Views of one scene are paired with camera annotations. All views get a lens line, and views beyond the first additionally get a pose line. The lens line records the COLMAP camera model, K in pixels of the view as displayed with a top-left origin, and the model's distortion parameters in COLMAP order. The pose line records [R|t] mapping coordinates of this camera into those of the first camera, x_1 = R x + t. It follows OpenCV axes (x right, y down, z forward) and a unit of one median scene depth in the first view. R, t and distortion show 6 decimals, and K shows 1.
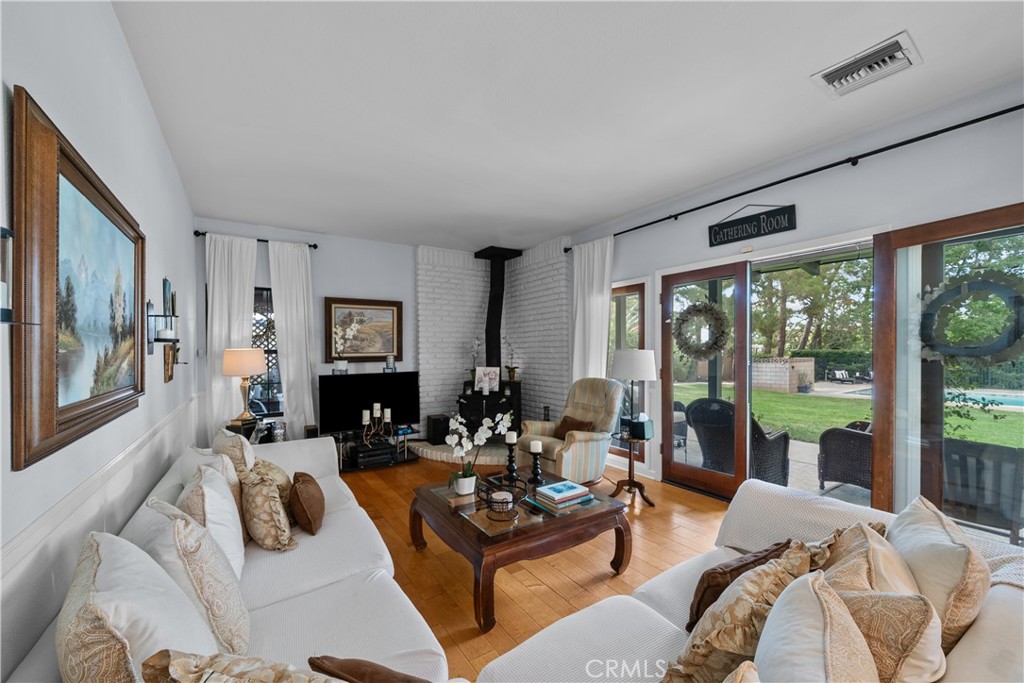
lens RADIAL K [[398.6, 0, 513.3], [0, 398.6, 347.1], [0, 0, 1]] dist [0.002505, -0.000314]
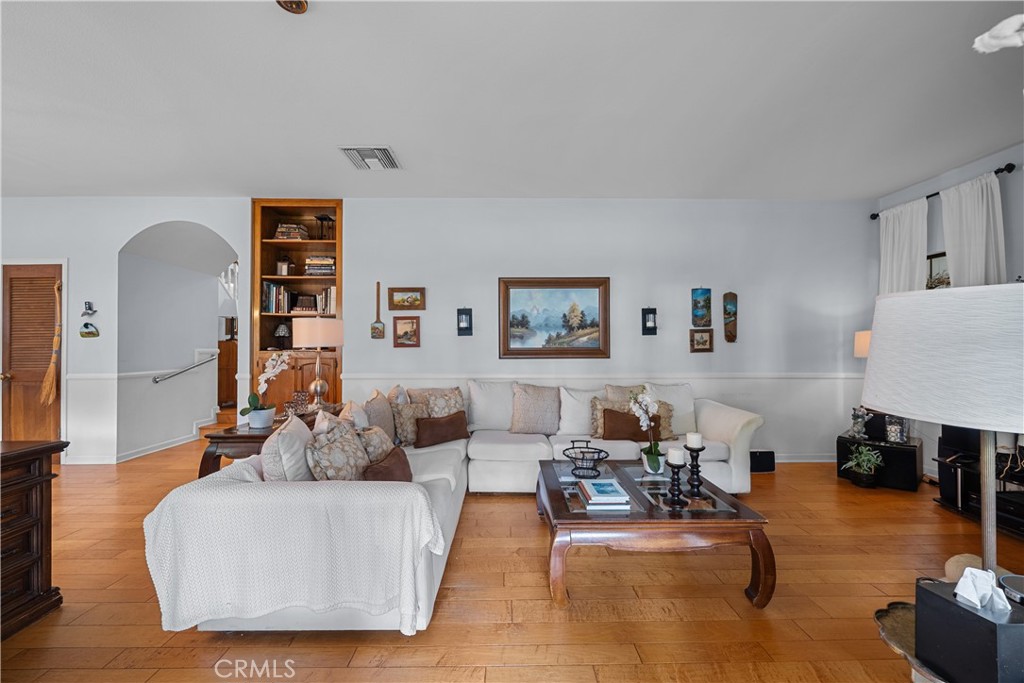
lens RADIAL K [[398.6, 0, 511.0], [0, 398.6, 339.8], [0, 0, 1]] dist [0.002505, -0.000314]
pose [[-0.556936, 0.000769, -0.830555, 0.558348], [0.005408, 0.999982, -0.002701, 0.026496], [0.830538, -0.005996, -0.556930, 0.783311]]
